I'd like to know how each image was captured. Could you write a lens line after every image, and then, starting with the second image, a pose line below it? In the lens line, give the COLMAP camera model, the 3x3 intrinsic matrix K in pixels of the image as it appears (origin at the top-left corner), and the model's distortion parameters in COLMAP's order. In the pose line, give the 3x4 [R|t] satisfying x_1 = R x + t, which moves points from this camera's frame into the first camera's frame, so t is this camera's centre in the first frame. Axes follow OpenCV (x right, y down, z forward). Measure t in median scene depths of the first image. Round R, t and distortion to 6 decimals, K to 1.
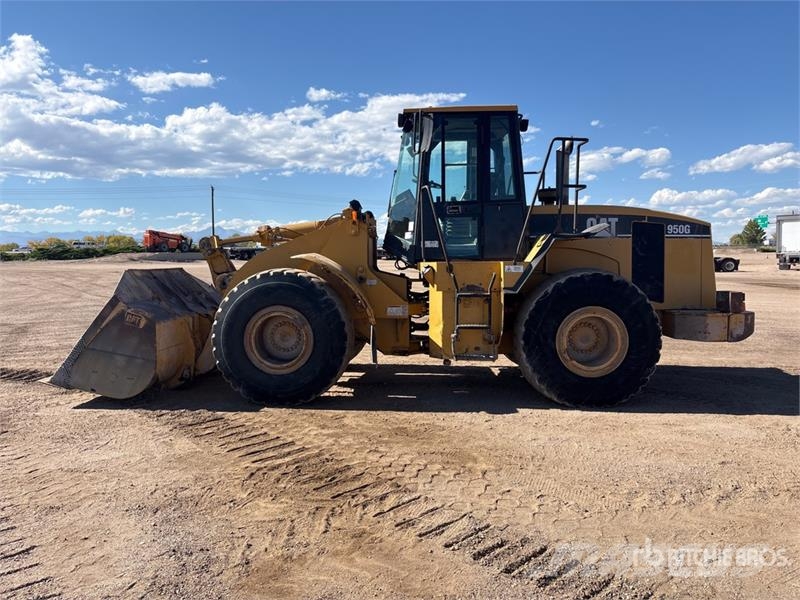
lens RADIAL K [[617.4, 0, 420.6], [0, 617.4, 282.9], [0, 0, 1]] dist [0.023341, -0.005194]
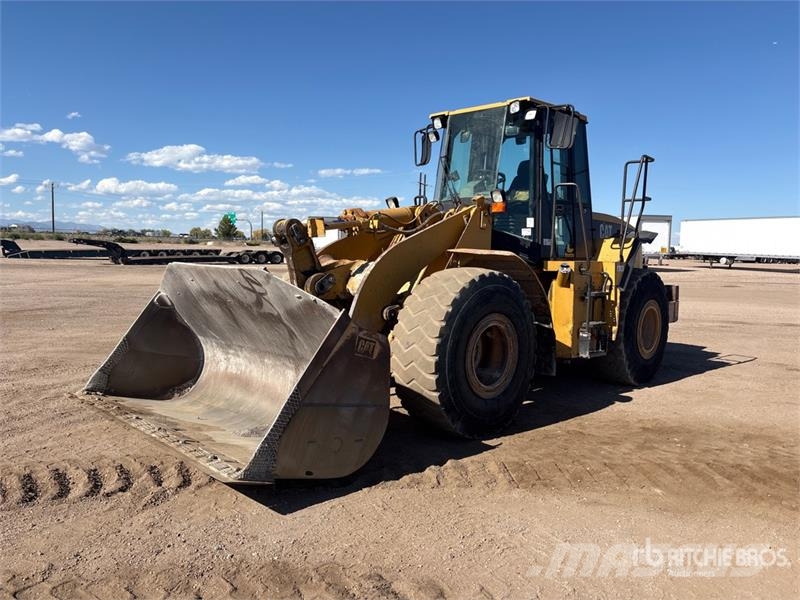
lens RADIAL K [[609.8, 0, 397.5], [0, 609.8, 291.8], [0, 0, 1]] dist [0.059514, -0.070699]
pose [[0.674546, -0.027954, 0.737704, -0.890520], [0.005168, 0.999437, 0.033146, -0.018675], [-0.738215, -0.018546, 0.674310, 0.543093]]
